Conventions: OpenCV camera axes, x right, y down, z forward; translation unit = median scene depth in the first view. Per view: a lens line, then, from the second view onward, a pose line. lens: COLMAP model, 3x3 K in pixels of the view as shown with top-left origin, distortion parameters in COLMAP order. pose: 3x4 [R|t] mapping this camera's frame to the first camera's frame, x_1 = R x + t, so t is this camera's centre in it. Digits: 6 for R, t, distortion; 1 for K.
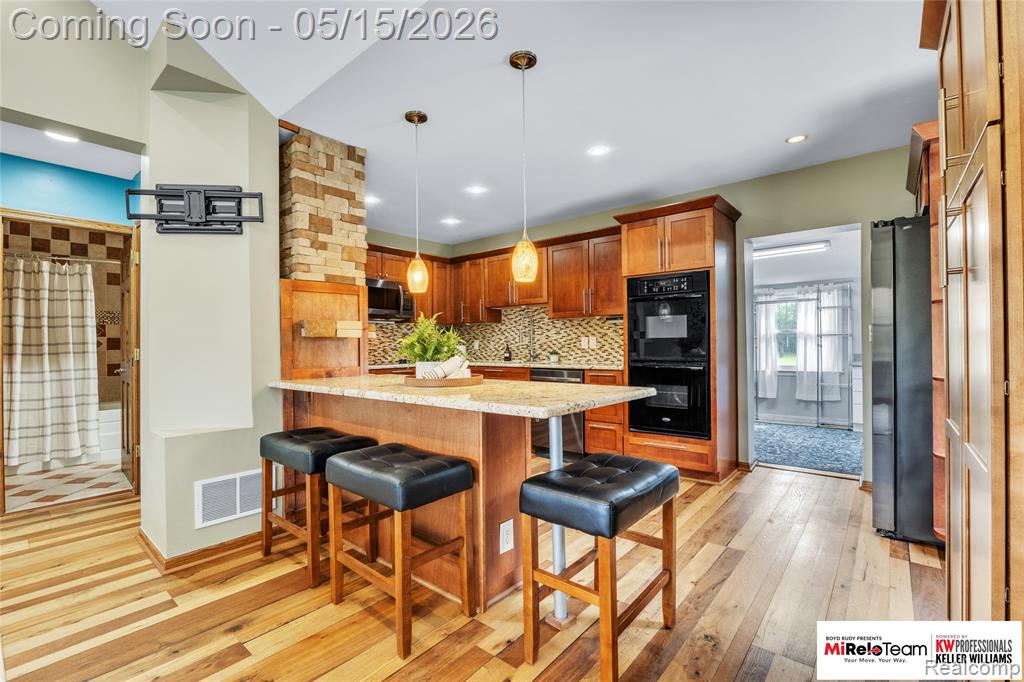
lens RADIAL K [[451.3, 0, 513.6], [0, 451.3, 344.8], [0, 0, 1]] dist [-0.002288, -0.000525]
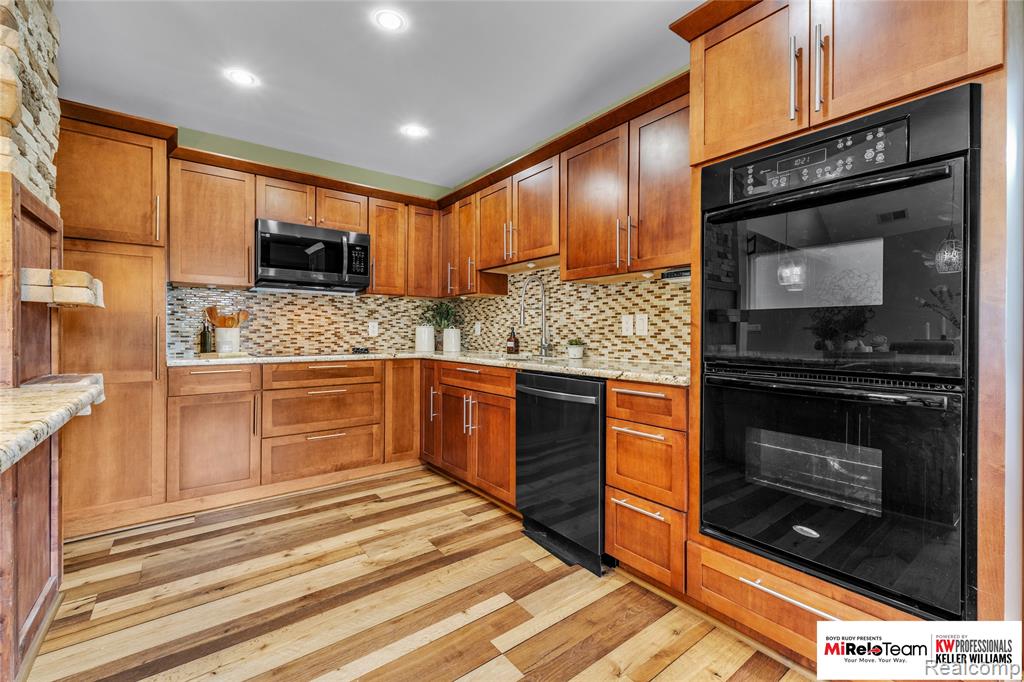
lens RADIAL K [[429.8, 0, 512.5], [0, 429.8, 334.4], [0, 0, 1]] dist [0.002748, 0.000202]
pose [[0.975904, 0.015891, -0.217620, 0.139142], [-0.015181, 0.999873, 0.004932, 0.006432], [0.217670, -0.001509, 0.976021, 0.469862]]
